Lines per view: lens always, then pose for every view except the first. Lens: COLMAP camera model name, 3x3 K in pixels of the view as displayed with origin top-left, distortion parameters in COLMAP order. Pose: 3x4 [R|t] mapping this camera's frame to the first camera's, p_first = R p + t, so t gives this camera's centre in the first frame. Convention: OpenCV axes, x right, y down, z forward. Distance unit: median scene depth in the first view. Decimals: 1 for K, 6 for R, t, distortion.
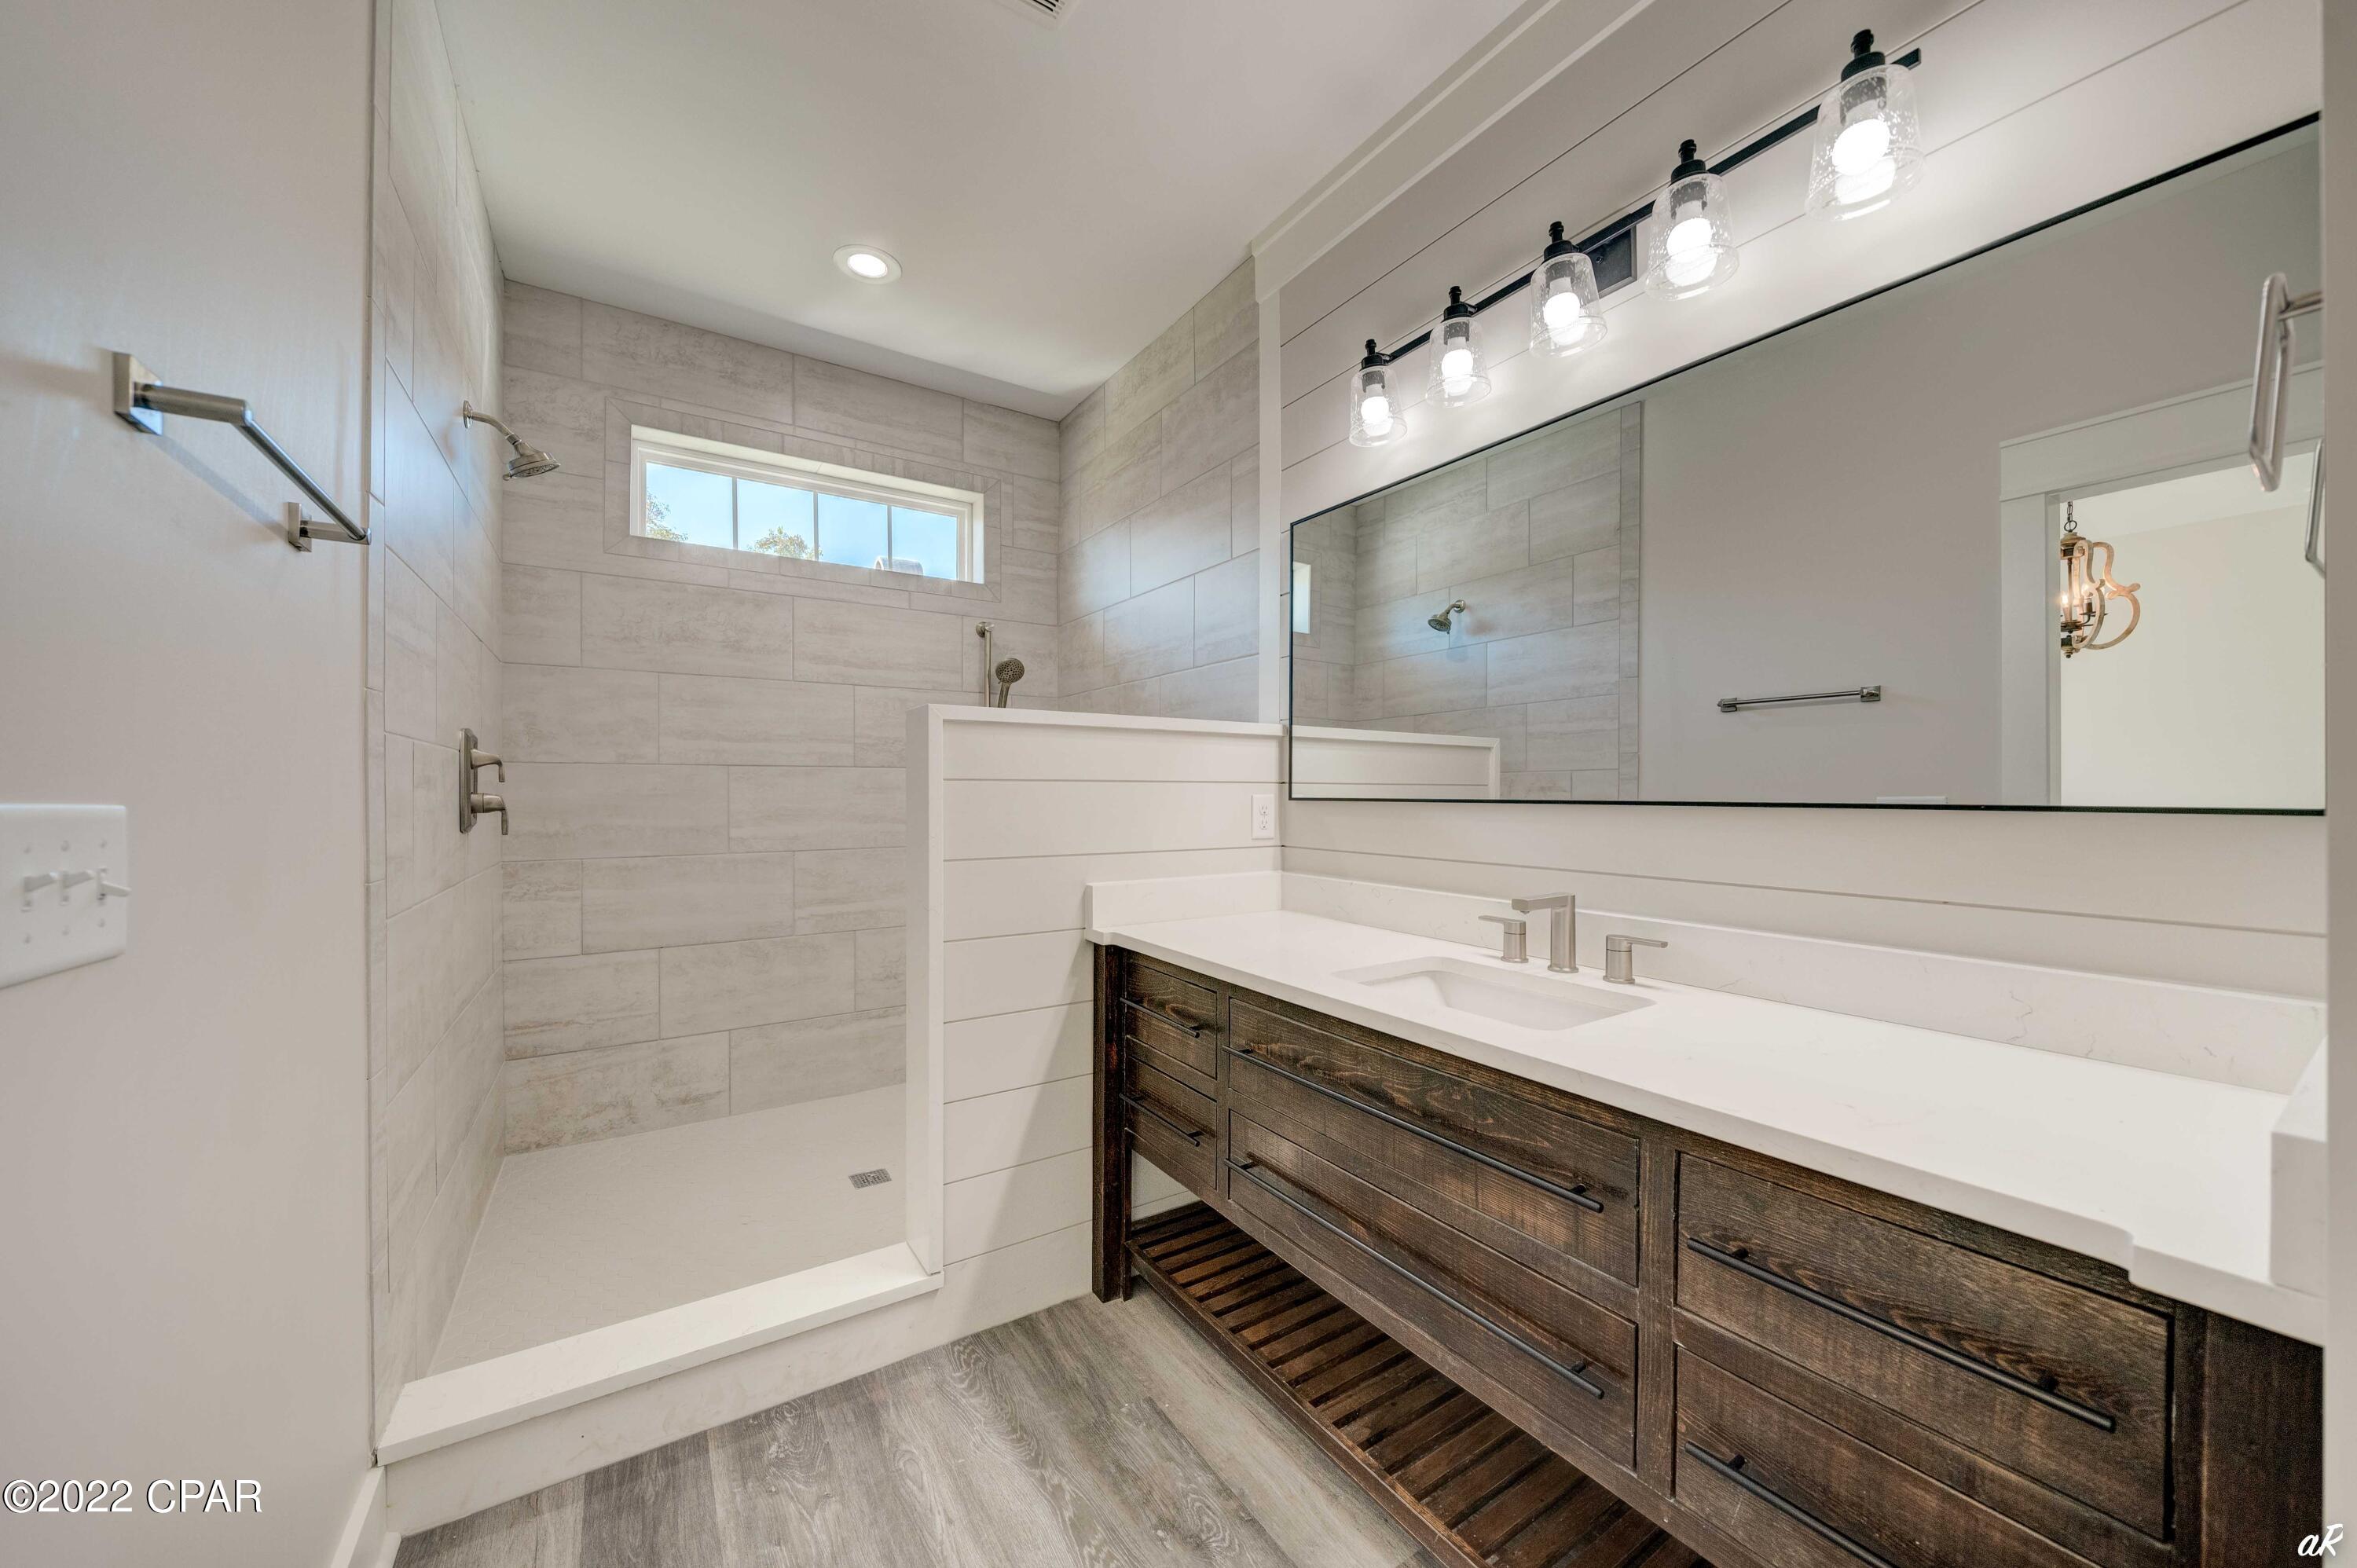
lens RADIAL K [[821.0, 0, 1186.8], [0, 821.0, 788.1], [0, 0, 1]] dist [-0.002531, -0.000055]
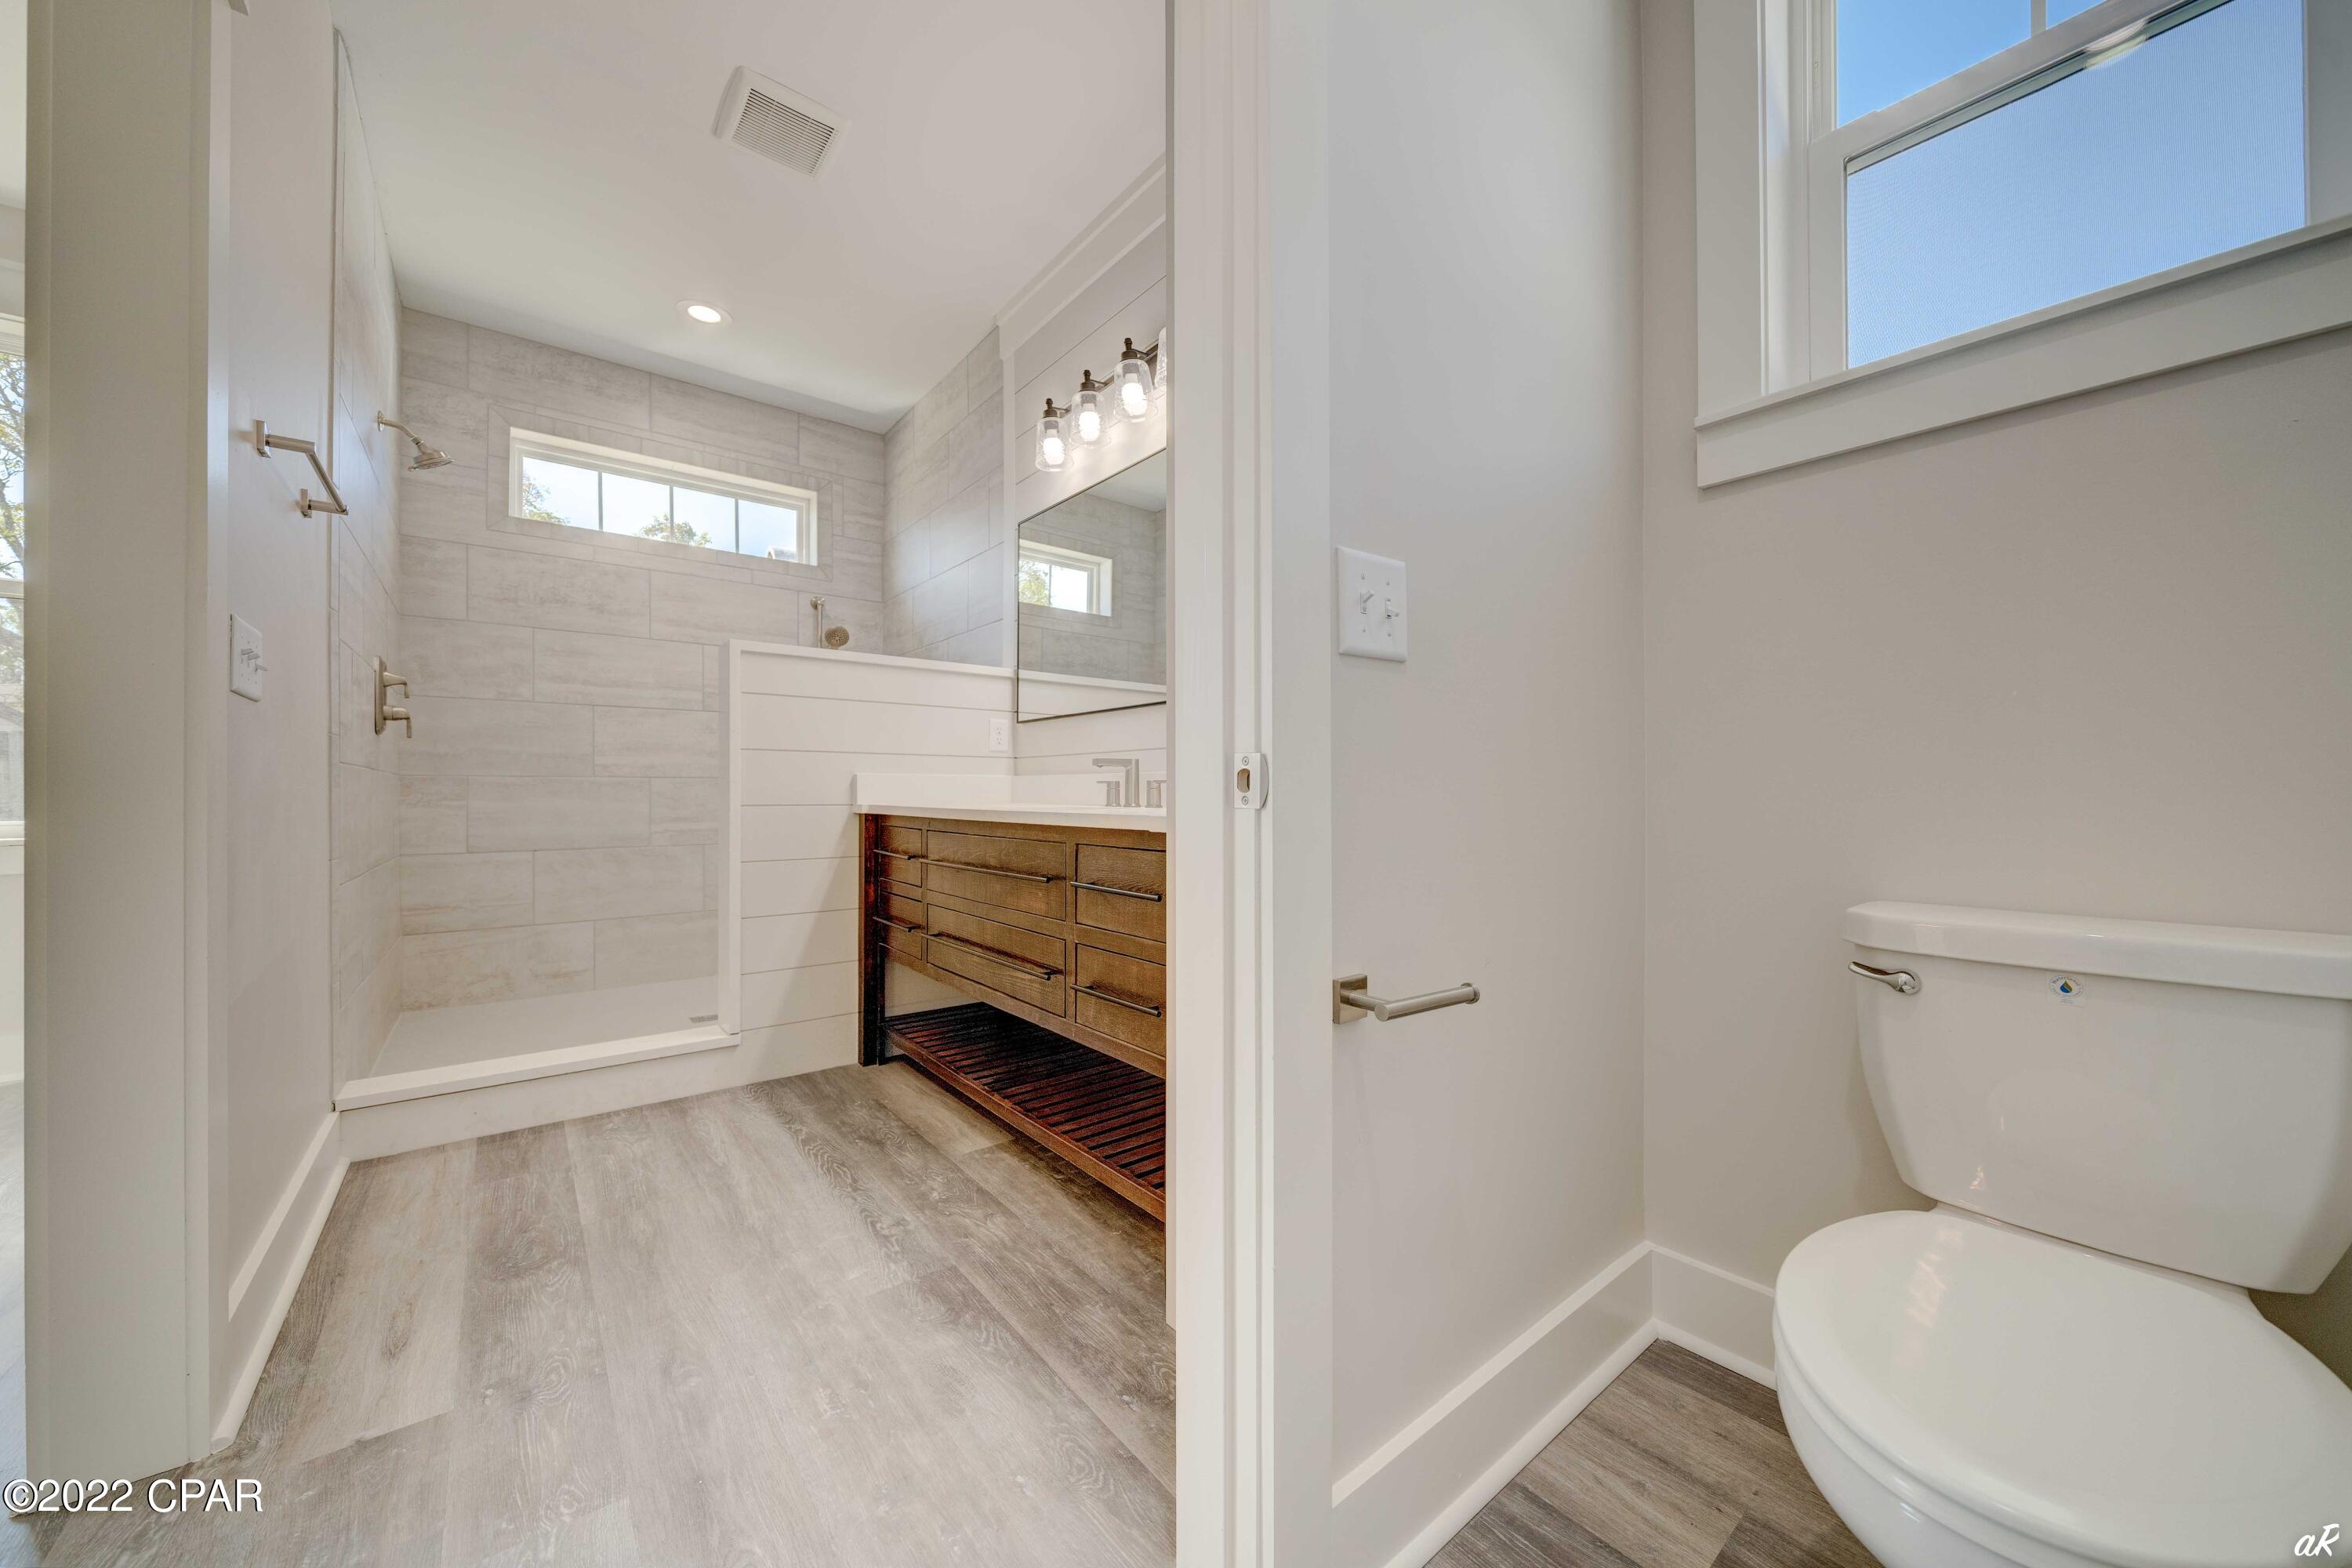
lens RADIAL K [[819.3, 0, 1172.0], [0, 819.3, 791.4], [0, 0, 1]] dist [-0.002531, -0.000055]
pose [[0.996173, 0.003761, 0.087321, 0.346758], [-0.003956, 0.999990, 0.002049, 0.164920], [-0.087312, -0.002387, 0.996178, -0.521332]]
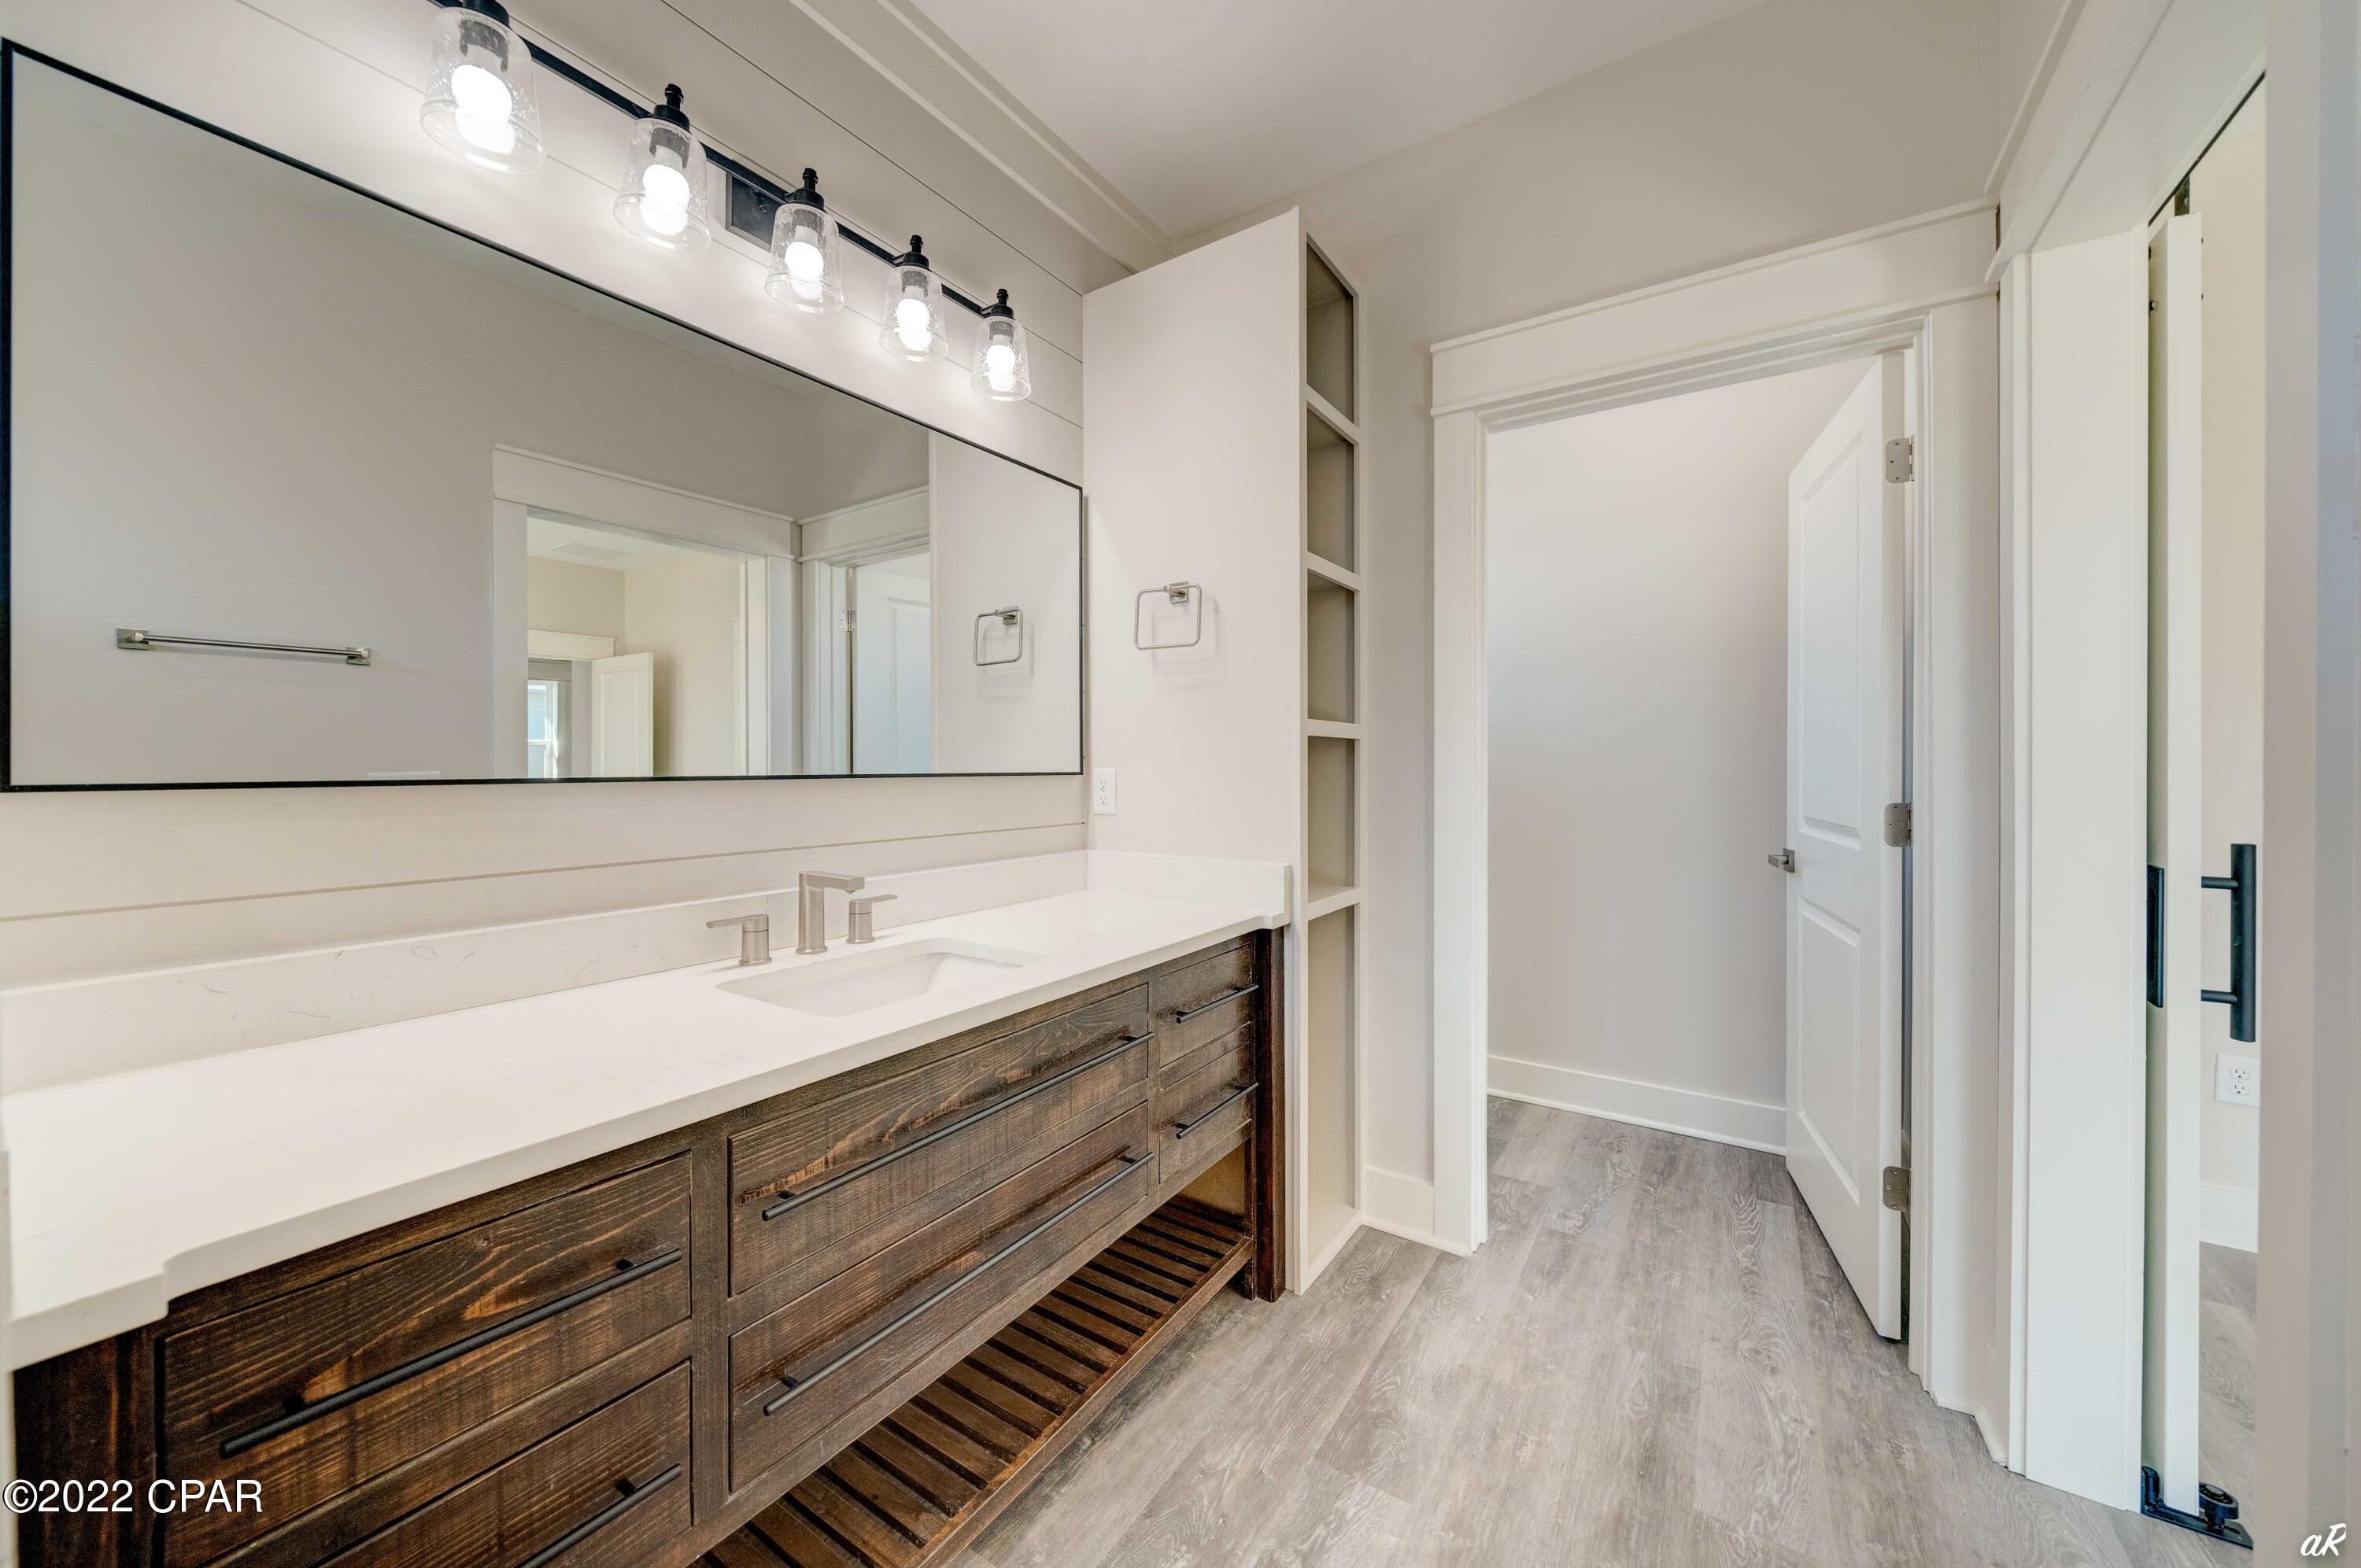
lens RADIAL K [[822.3, 0, 1192.6], [0, 822.3, 764.8], [0, 0, 1]] dist [-0.002531, -0.000055]
pose [[-0.376870, -0.000033, 0.926266, -0.541231], [-0.002011, 0.999998, -0.000782, 0.002183], [-0.926264, -0.002157, -0.376869, 0.852785]]
